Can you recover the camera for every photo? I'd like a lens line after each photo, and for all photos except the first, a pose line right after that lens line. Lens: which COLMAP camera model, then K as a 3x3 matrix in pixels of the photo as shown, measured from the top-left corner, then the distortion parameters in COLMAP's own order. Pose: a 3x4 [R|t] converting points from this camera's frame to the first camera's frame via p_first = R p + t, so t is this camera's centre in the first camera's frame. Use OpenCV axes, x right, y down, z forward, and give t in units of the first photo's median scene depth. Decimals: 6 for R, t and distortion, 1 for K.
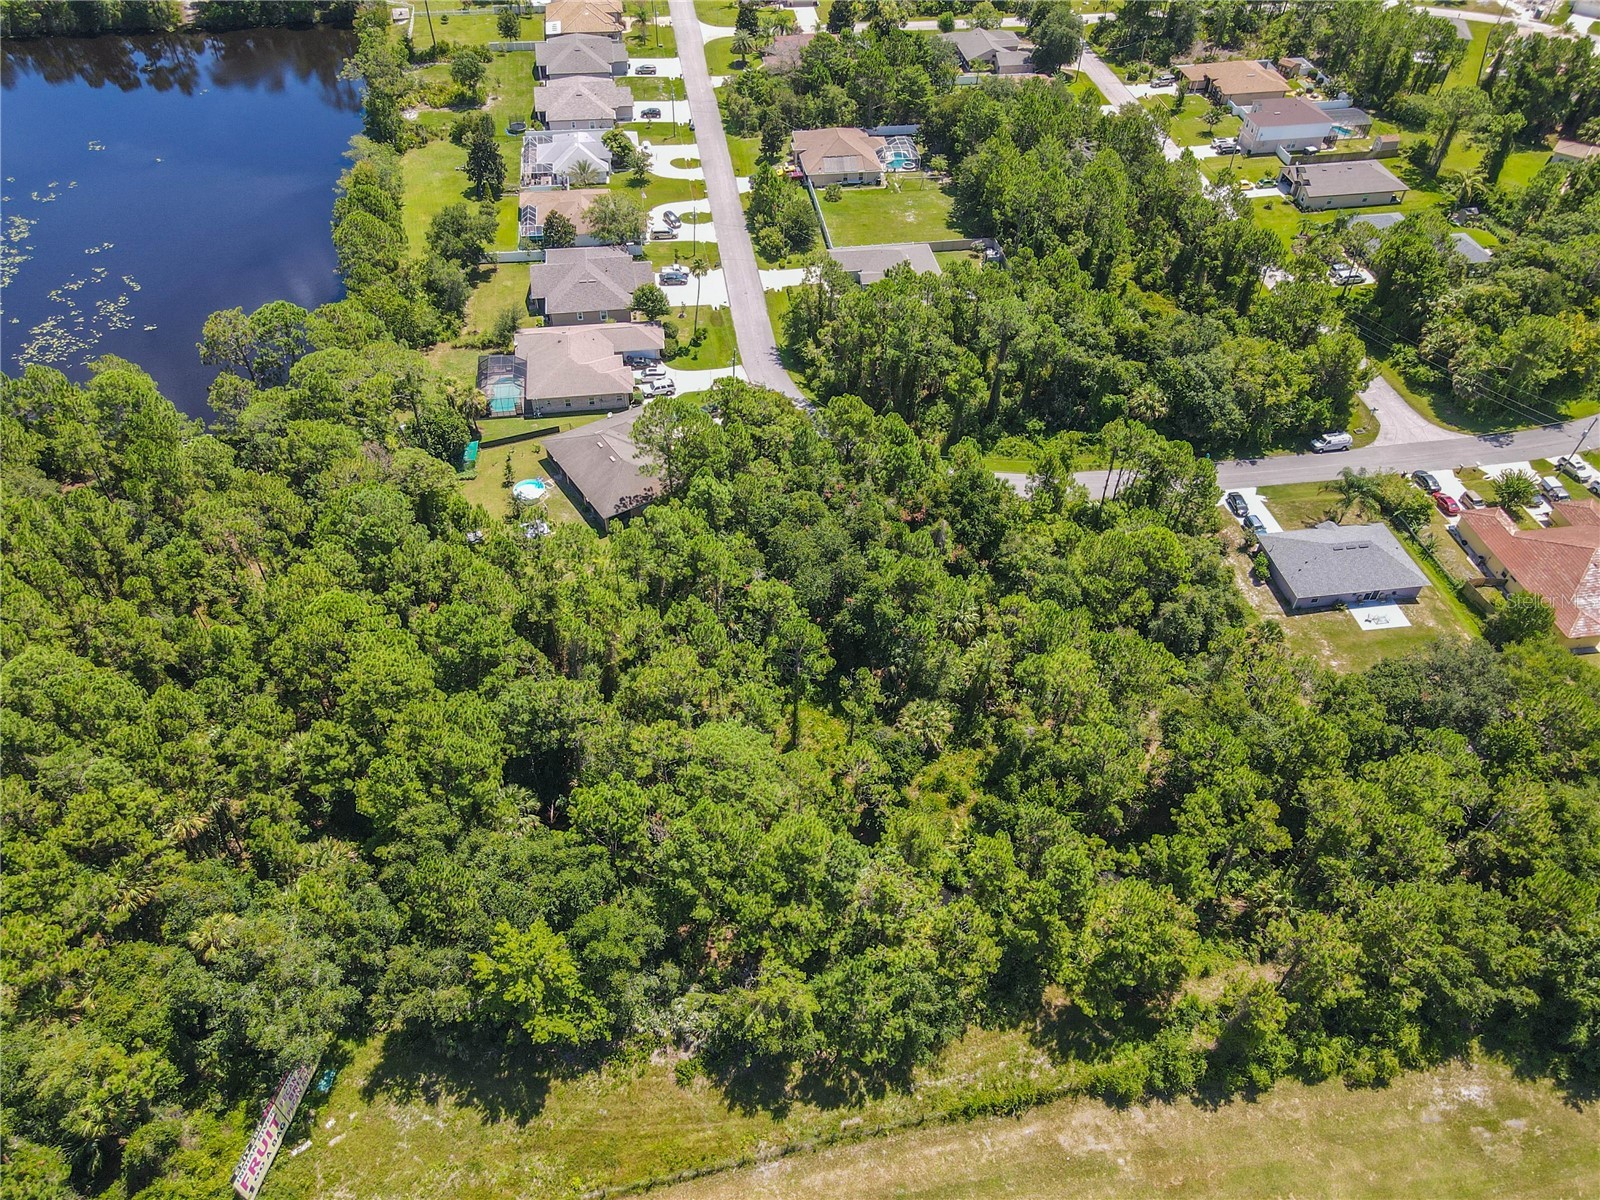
lens RADIAL K [[1164.9, 0, 797.2], [0, 1164.9, 599.5], [0, 0, 1]] dist [0.030679, 0.033855]
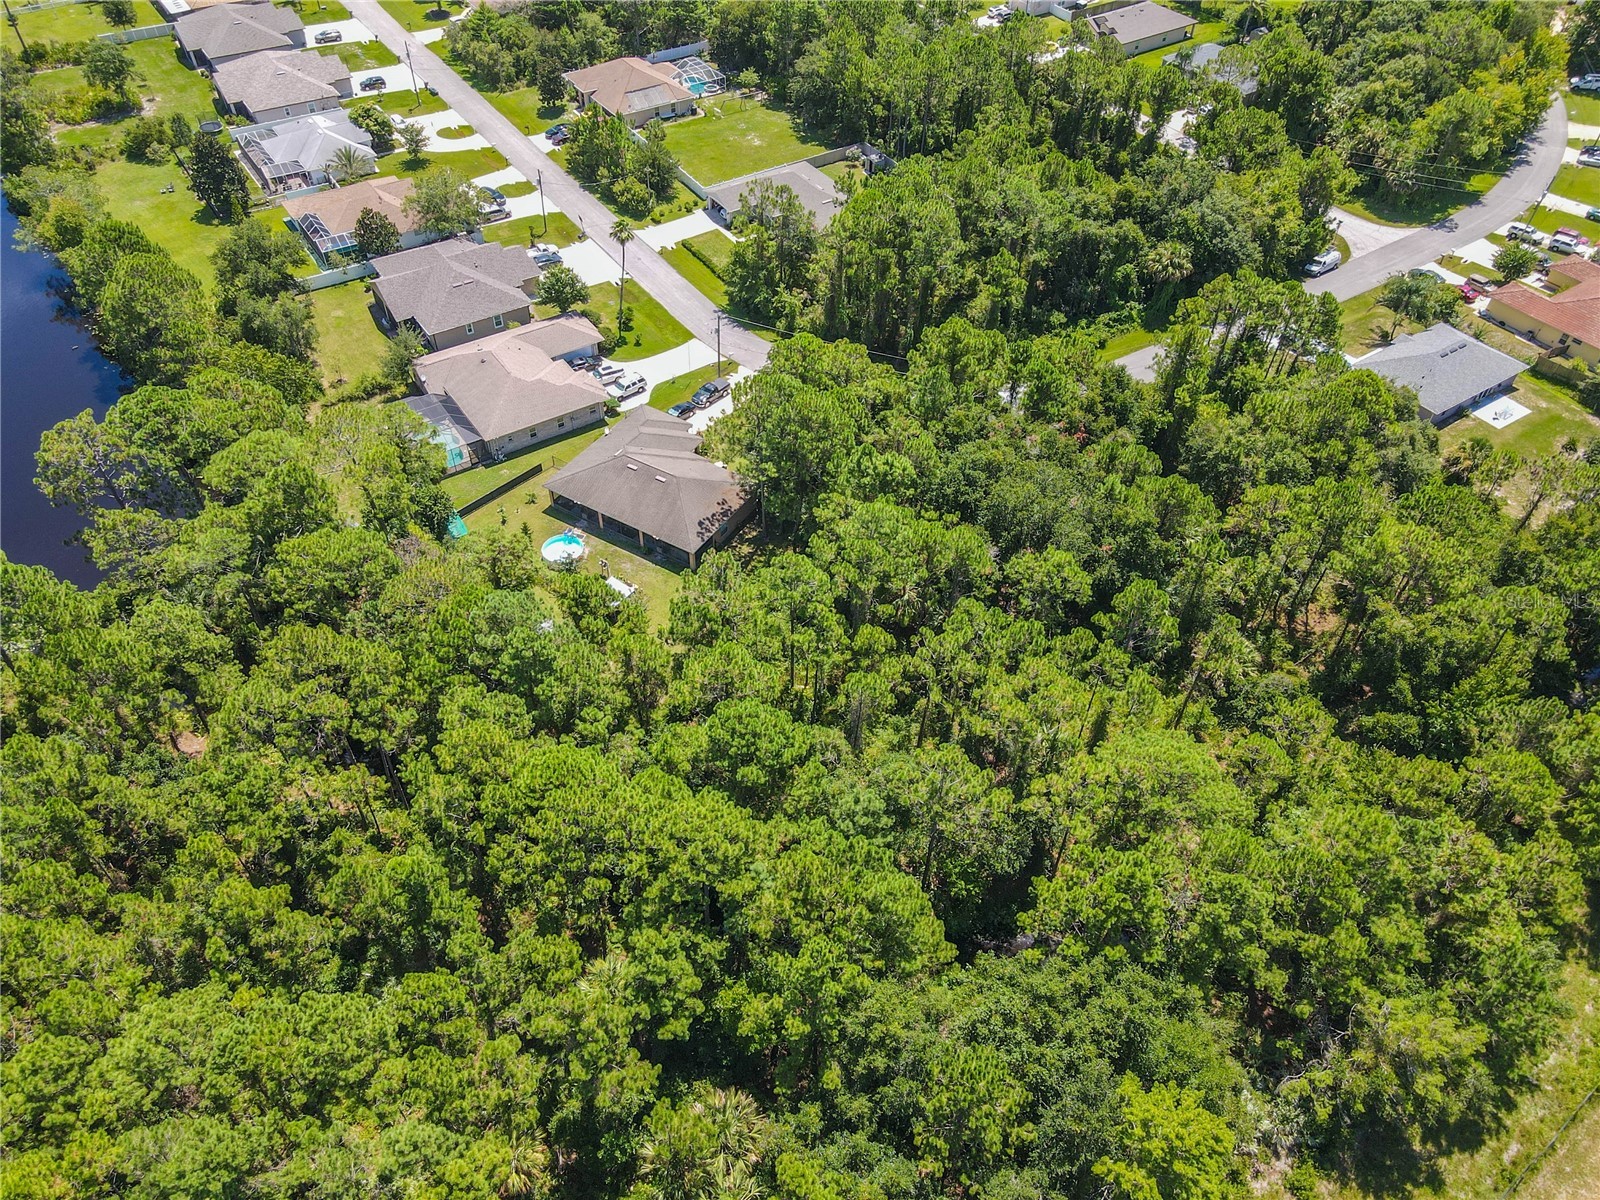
lens RADIAL K [[1164.9, 0, 797.2], [0, 1164.9, 599.5], [0, 0, 1]] dist [0.030679, 0.033855]
pose [[0.905983, -0.303273, 0.295329, -0.330740], [0.297613, 0.952465, 0.065095, -0.067969], [-0.301032, 0.028919, 0.953175, 0.236094]]
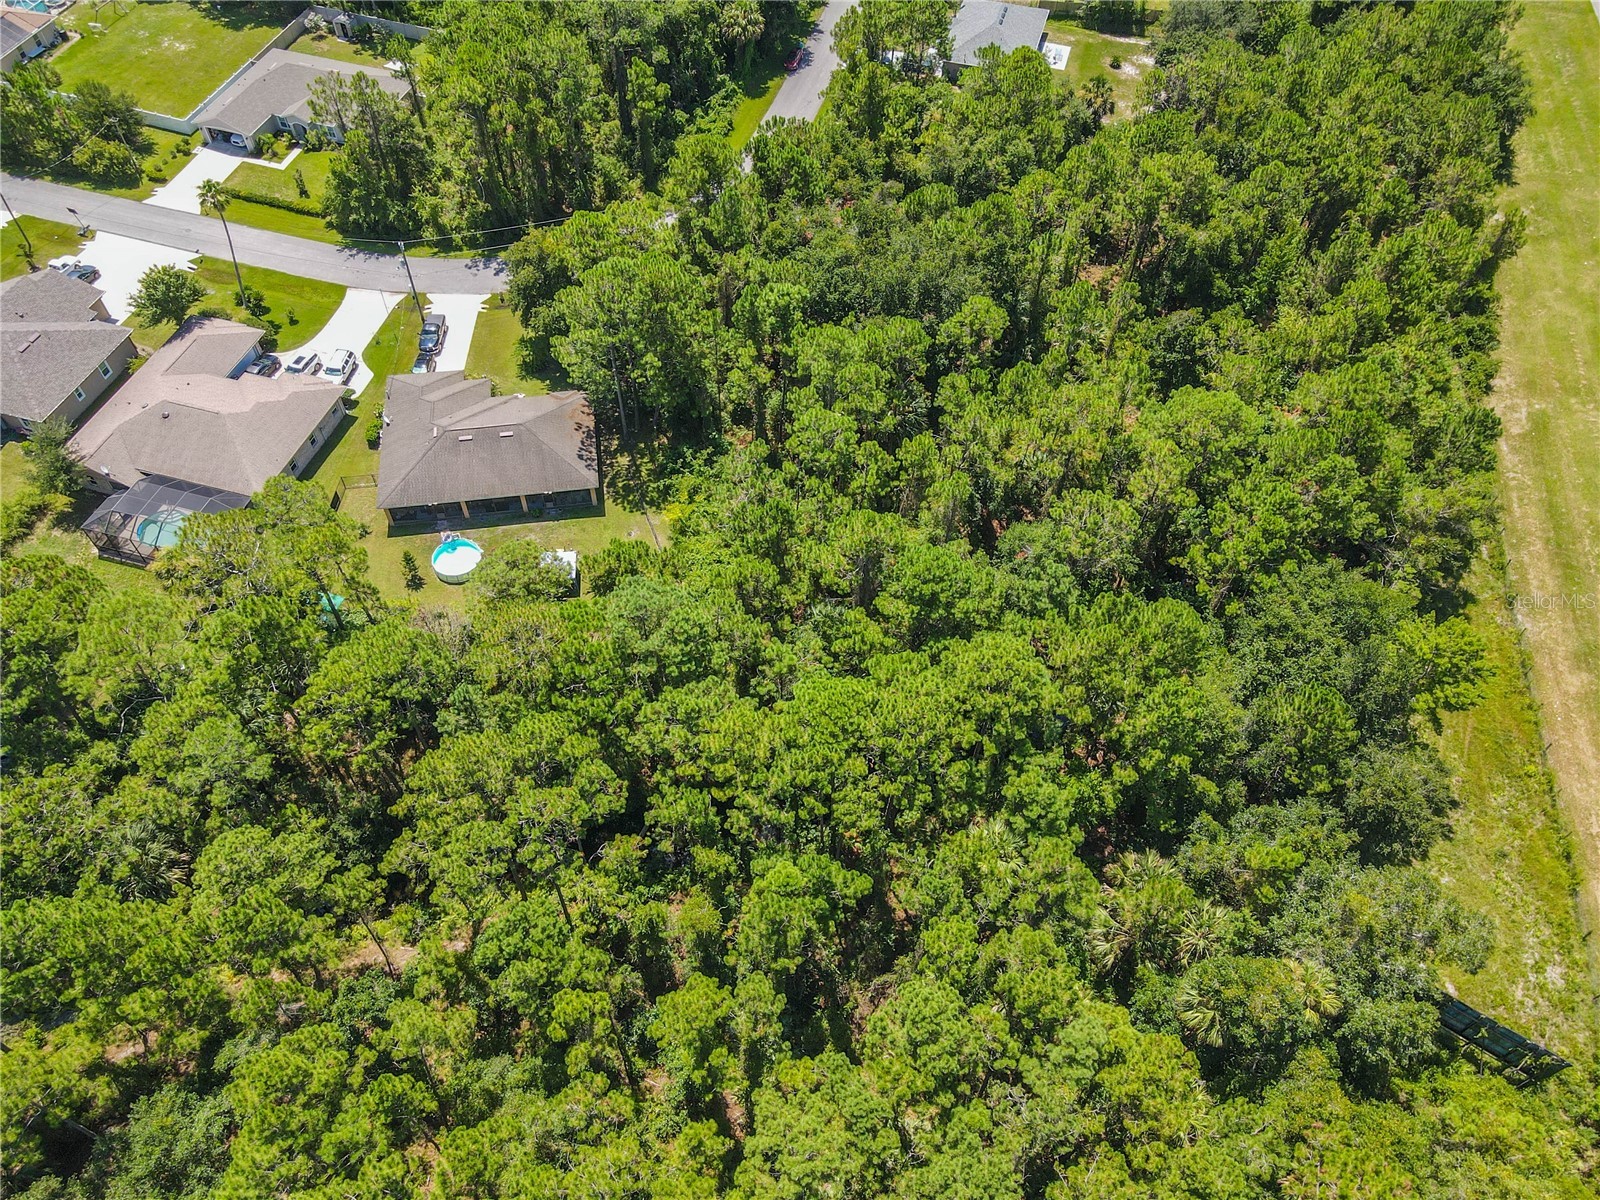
lens RADIAL K [[1164.9, 0, 797.2], [0, 1164.9, 599.5], [0, 0, 1]] dist [0.030679, 0.033855]
pose [[0.414951, -0.727626, 0.546238, -0.533009], [0.629005, 0.663202, 0.405605, -0.227368], [-0.657395, 0.175280, 0.732877, 0.406356]]
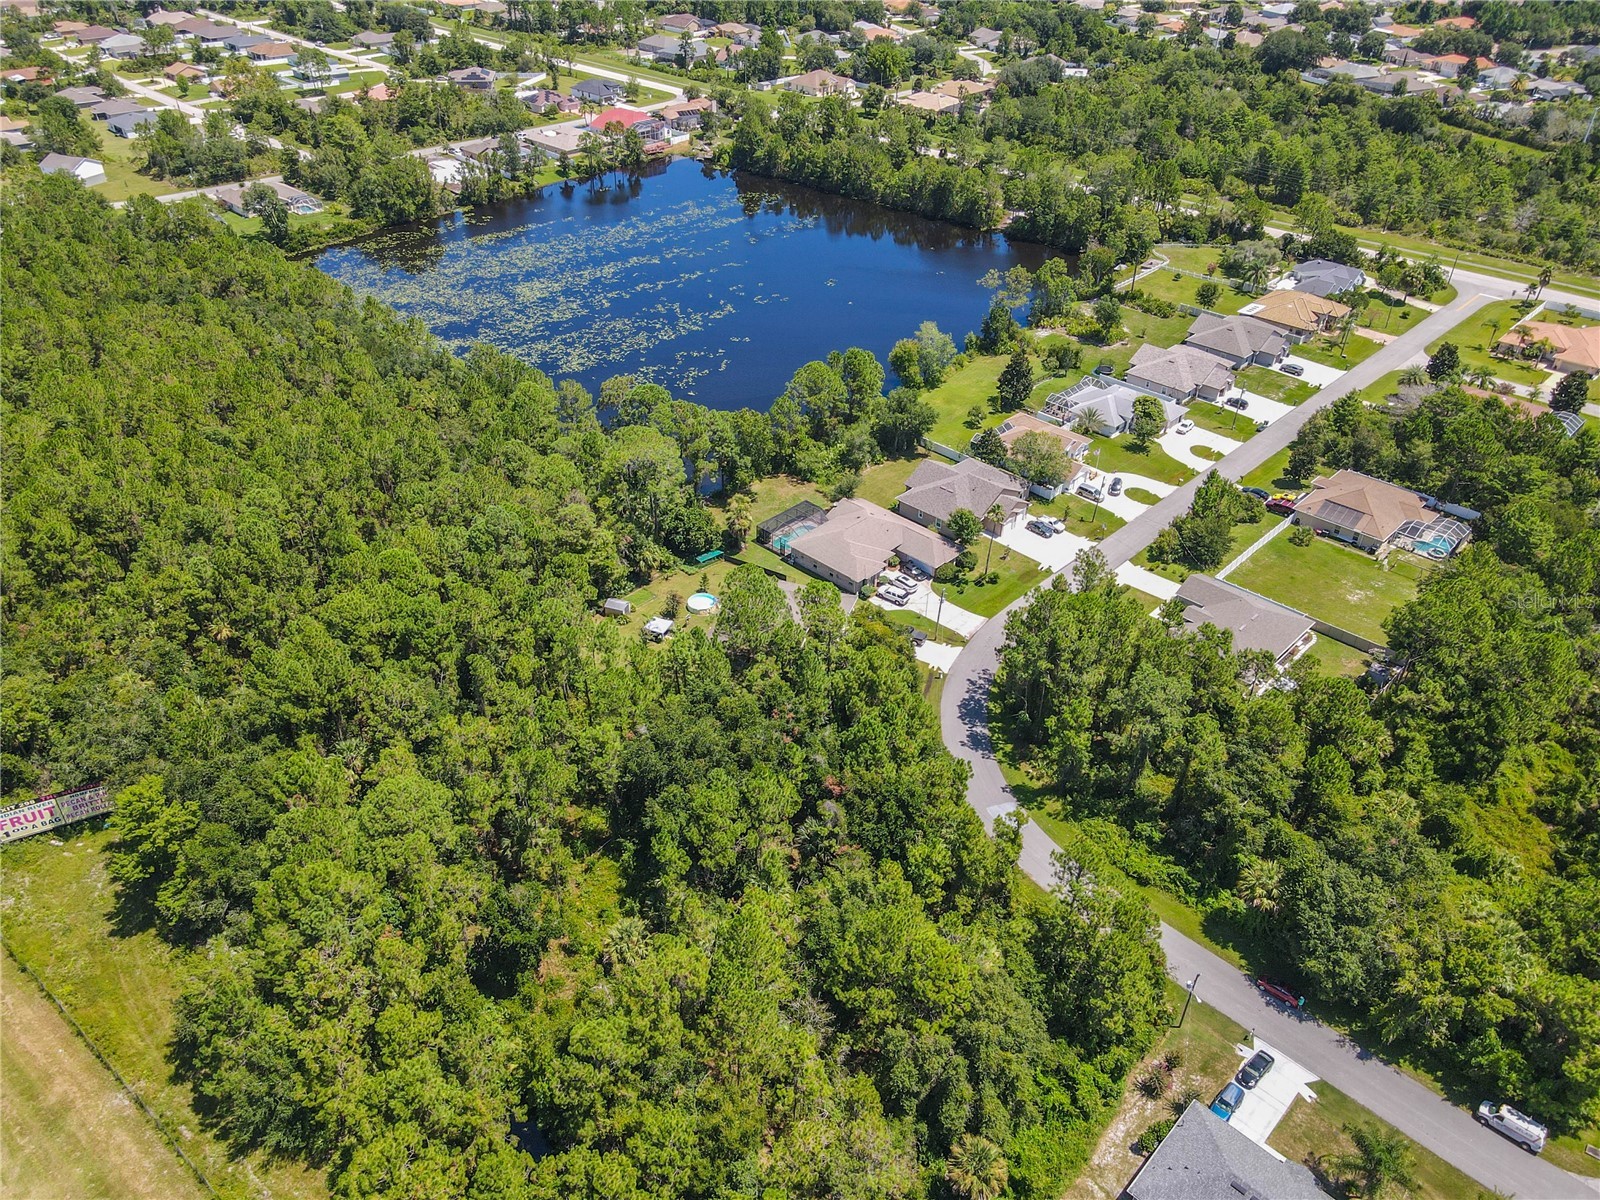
lens RADIAL K [[1164.9, 0, 797.2], [0, 1164.9, 599.5], [0, 0, 1]] dist [0.030679, 0.033855]
pose [[0.610354, 0.444112, -0.655921, 0.560569], [-0.558023, 0.828768, 0.041886, -0.195764], [0.562208, 0.340454, 0.753666, 0.218224]]
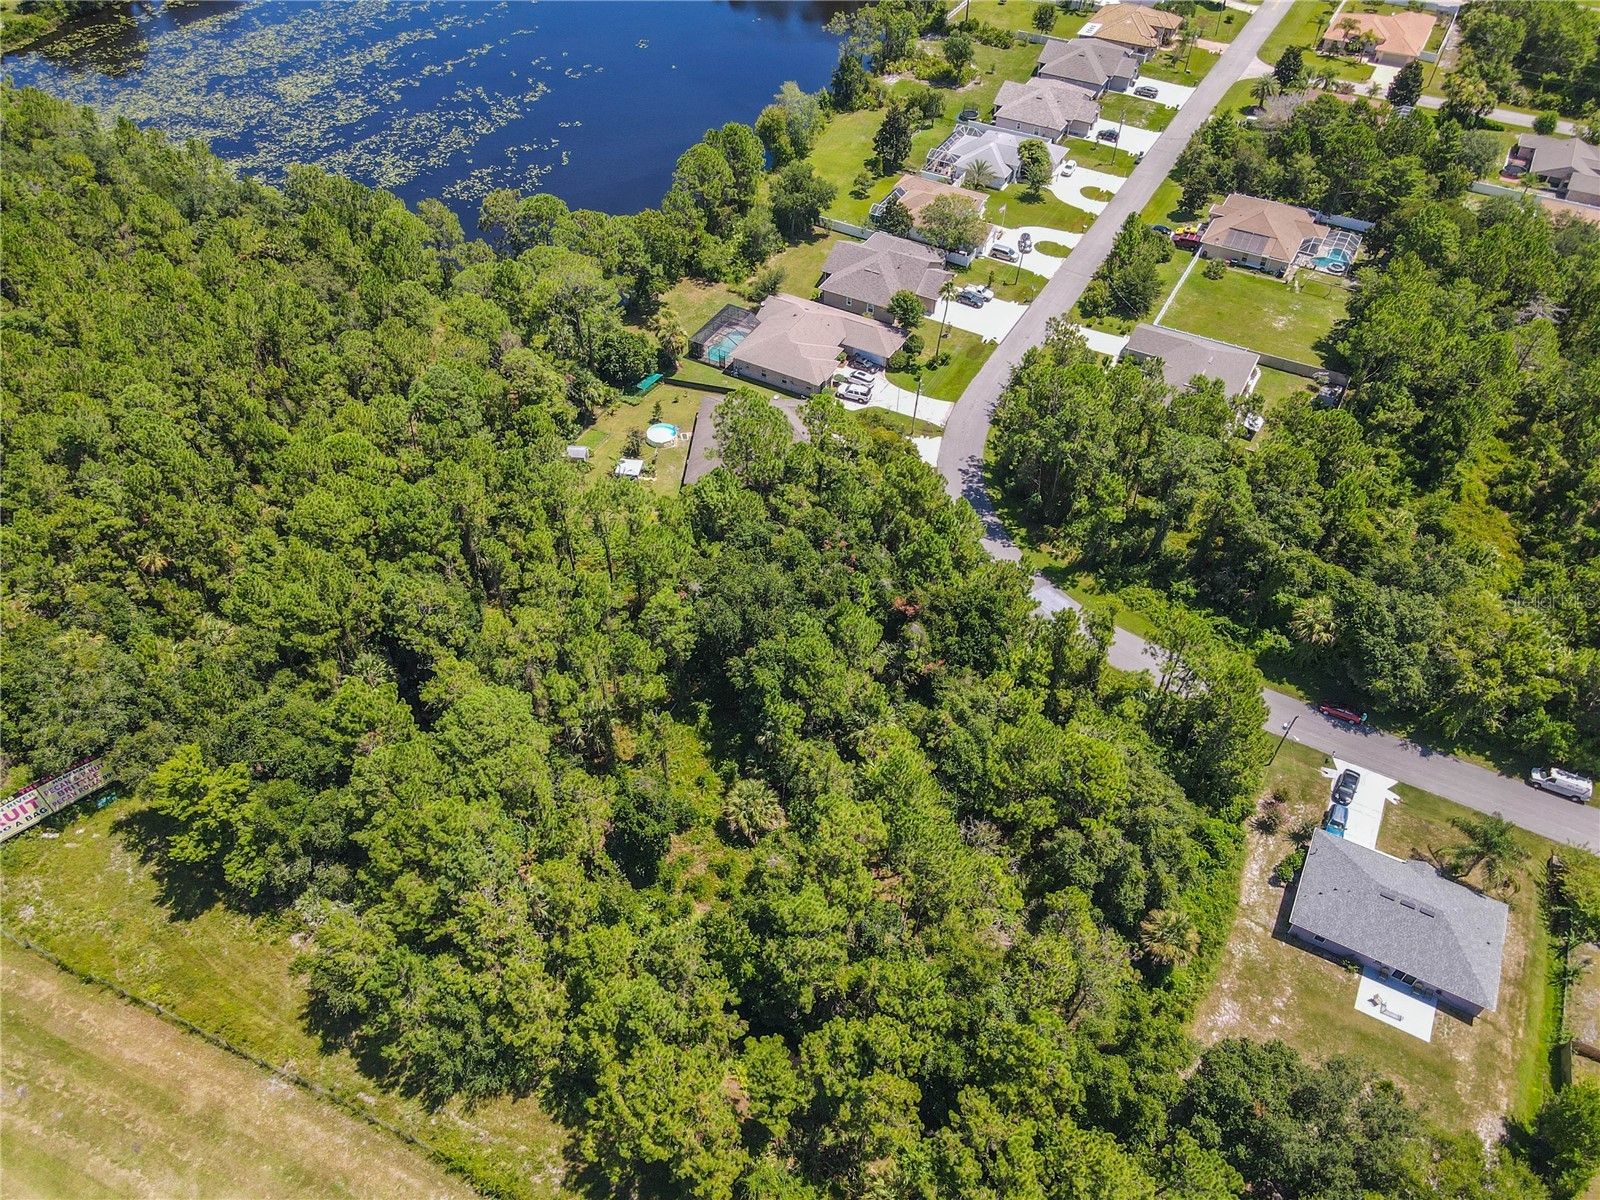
lens RADIAL K [[1164.9, 0, 797.2], [0, 1164.9, 599.5], [0, 0, 1]] dist [0.030679, 0.033855]
pose [[0.796844, 0.425581, -0.428860, 0.375946], [-0.422270, 0.899956, 0.108477, -0.126182], [0.432120, 0.094656, 0.896835, 0.143364]]
